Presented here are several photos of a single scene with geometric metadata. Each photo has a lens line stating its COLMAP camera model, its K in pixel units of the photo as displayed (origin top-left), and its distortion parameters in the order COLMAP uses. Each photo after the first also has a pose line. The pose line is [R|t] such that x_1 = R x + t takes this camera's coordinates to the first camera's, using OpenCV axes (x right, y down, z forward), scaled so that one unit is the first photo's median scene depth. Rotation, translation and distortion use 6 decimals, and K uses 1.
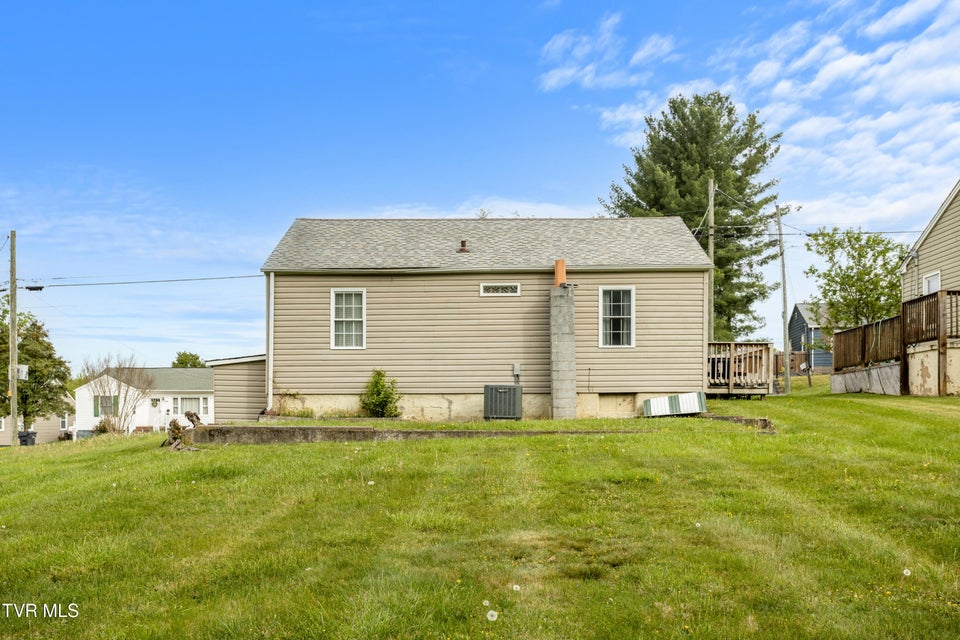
lens RADIAL K [[911.0, 0, 479.9], [0, 911.0, 406.6], [0, 0, 1]] dist [0.006886, 0.003673]
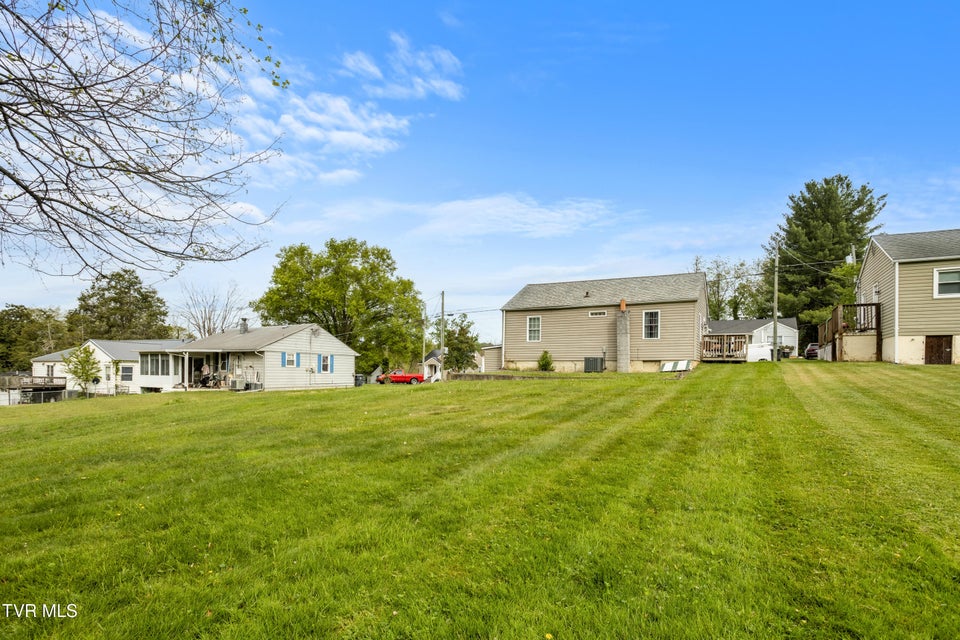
lens RADIAL K [[468.8, 0, 485.3], [0, 468.8, 328.4], [0, 0, 1]] dist [-0.002280, 0.000185]
pose [[0.909327, -0.028325, -0.415117, 0.245084], [-0.004132, 0.997016, -0.077081, -0.003325], [0.416062, 0.071807, 0.906497, -0.152585]]
